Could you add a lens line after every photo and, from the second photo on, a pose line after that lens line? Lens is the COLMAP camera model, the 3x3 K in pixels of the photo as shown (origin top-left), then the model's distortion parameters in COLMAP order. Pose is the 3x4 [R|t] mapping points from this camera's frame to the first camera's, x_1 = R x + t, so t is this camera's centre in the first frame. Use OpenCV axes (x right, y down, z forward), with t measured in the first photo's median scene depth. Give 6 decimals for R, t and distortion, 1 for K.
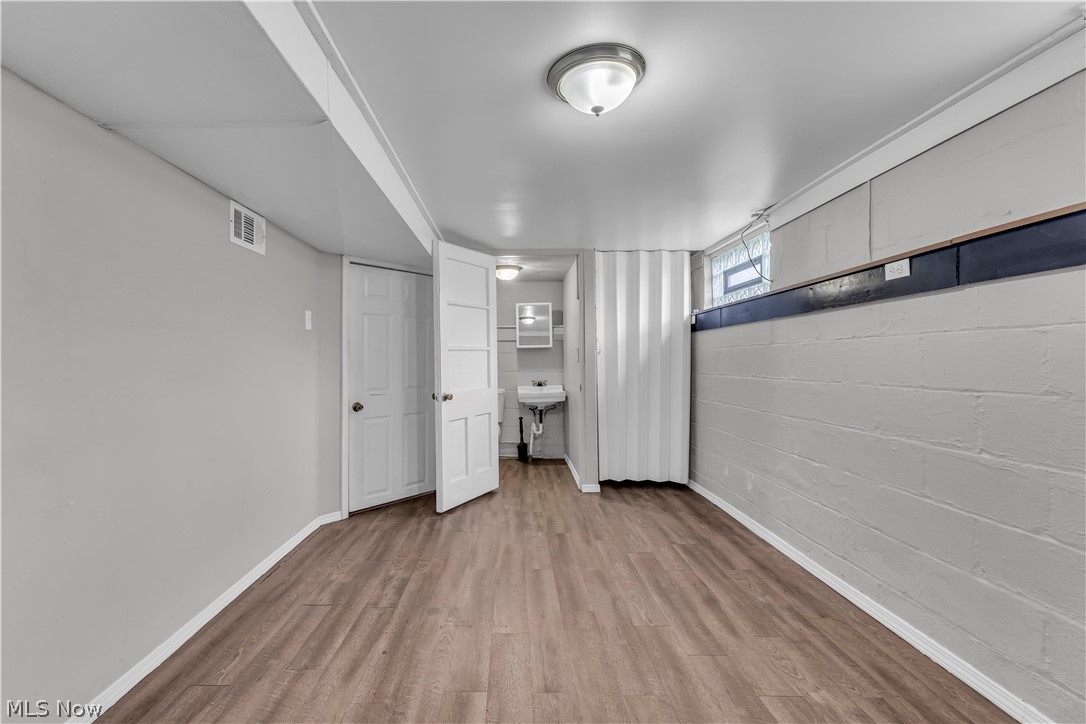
lens RADIAL K [[450.0, 0, 543.0], [0, 450.0, 362.0], [0, 0, 1]] dist [0.000238, -0.000069]
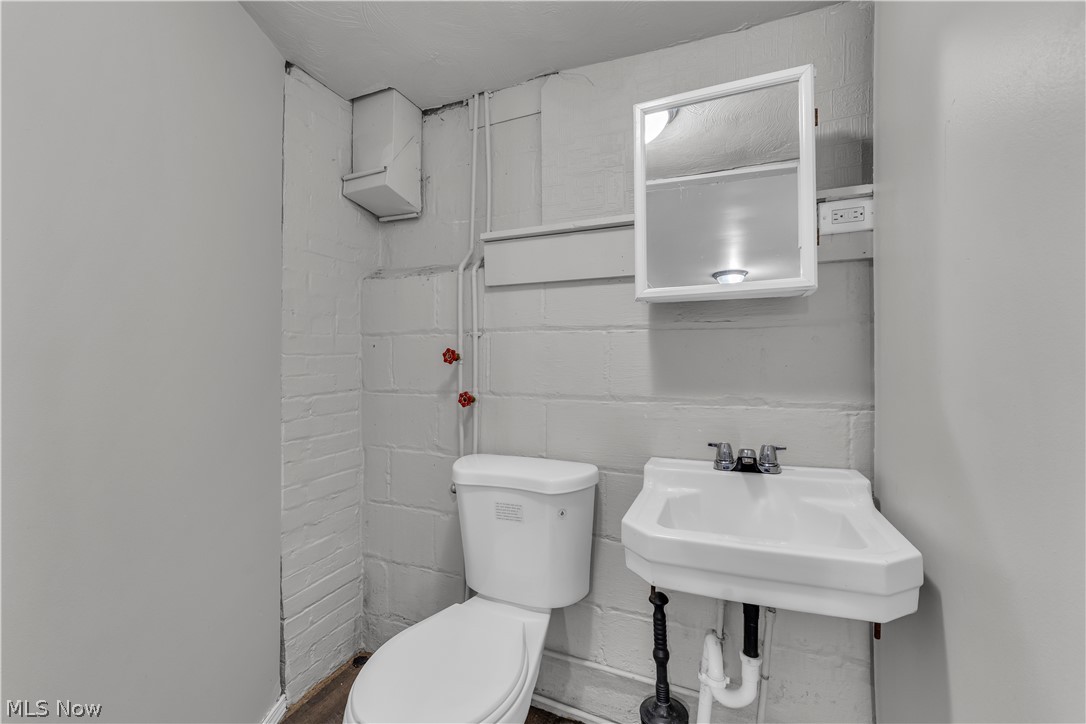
lens RADIAL K [[450.0, 0, 543.0], [0, 450.0, 362.0], [0, 0, 1]] dist [0.000238, -0.000069]
pose [[0.899234, 0.012824, -0.437279, -0.001578], [-0.006191, 0.999843, 0.016590, -0.002776], [0.437424, -0.012211, 0.899173, 0.760507]]
